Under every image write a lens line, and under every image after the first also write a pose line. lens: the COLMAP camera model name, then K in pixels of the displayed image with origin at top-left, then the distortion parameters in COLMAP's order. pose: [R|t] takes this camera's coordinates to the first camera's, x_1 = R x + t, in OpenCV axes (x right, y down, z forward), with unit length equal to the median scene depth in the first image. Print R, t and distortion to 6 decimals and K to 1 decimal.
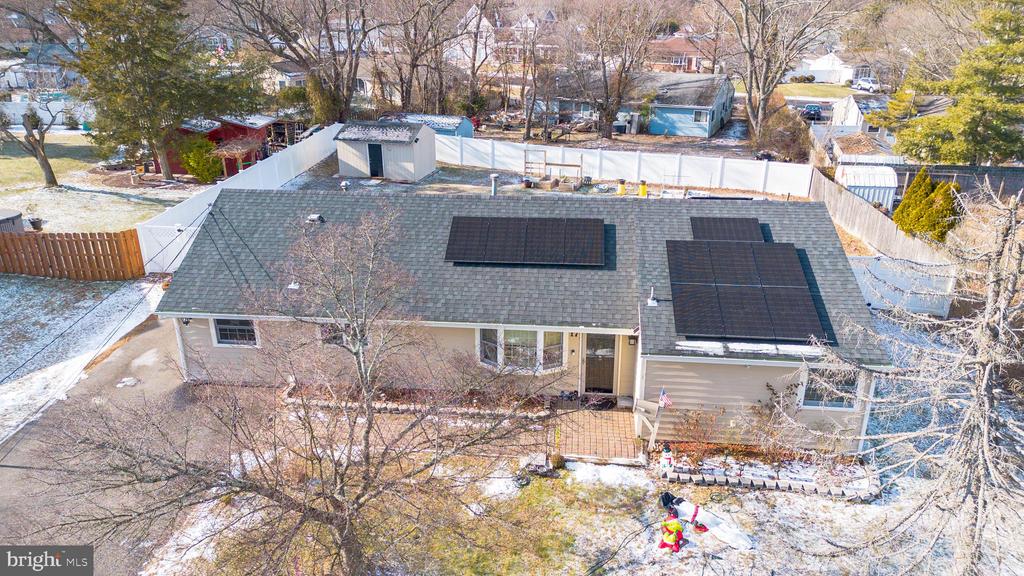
lens RADIAL K [[720.4, 0, 510.5], [0, 720.4, 287.0], [0, 0, 1]] dist [0.076506, -0.073952]
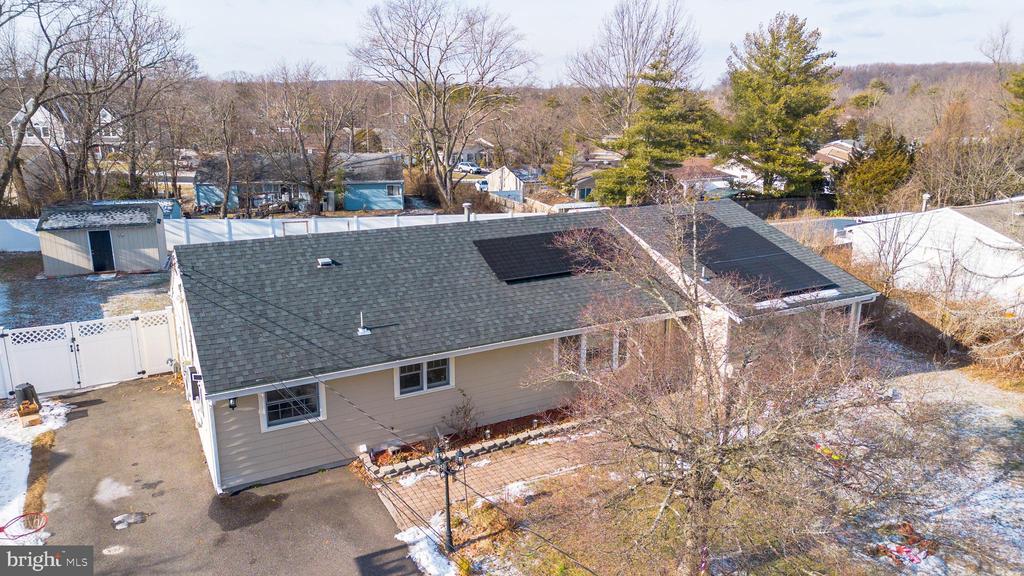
lens RADIAL K [[720.4, 0, 510.5], [0, 720.4, 287.0], [0, 0, 1]] dist [0.076506, -0.073952]
pose [[0.823849, -0.136519, 0.550123, -0.308061], [0.209950, 0.975024, -0.072454, 0.022150], [-0.526492, 0.175190, 0.831934, 0.101935]]
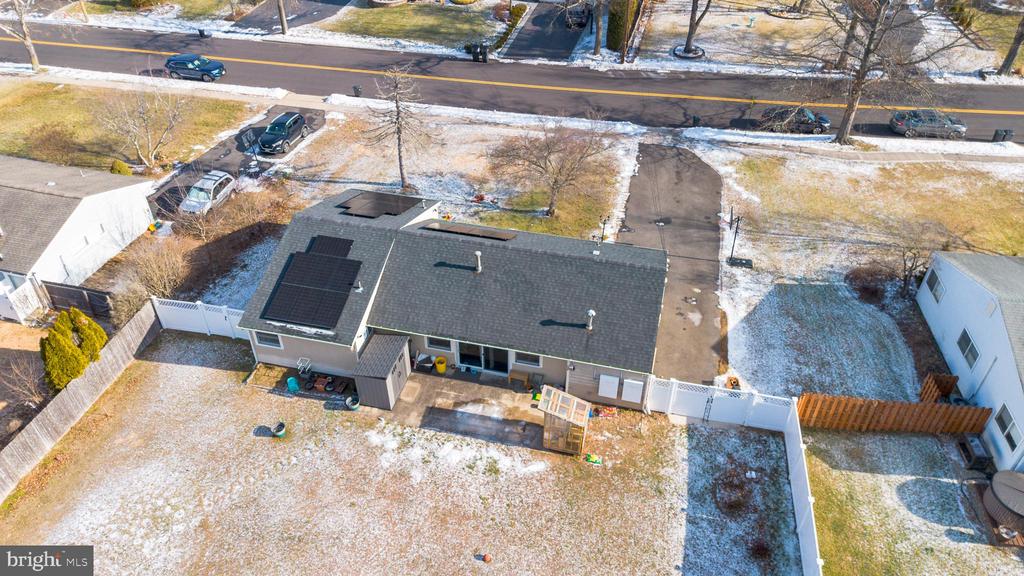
lens RADIAL K [[720.4, 0, 510.5], [0, 720.4, 287.0], [0, 0, 1]] dist [0.076506, -0.073952]
pose [[-0.990756, -0.083316, 0.107060, -0.142397], [0.052577, 0.491678, 0.869188, -0.790996], [-0.125056, 0.866782, -0.482752, 1.015324]]
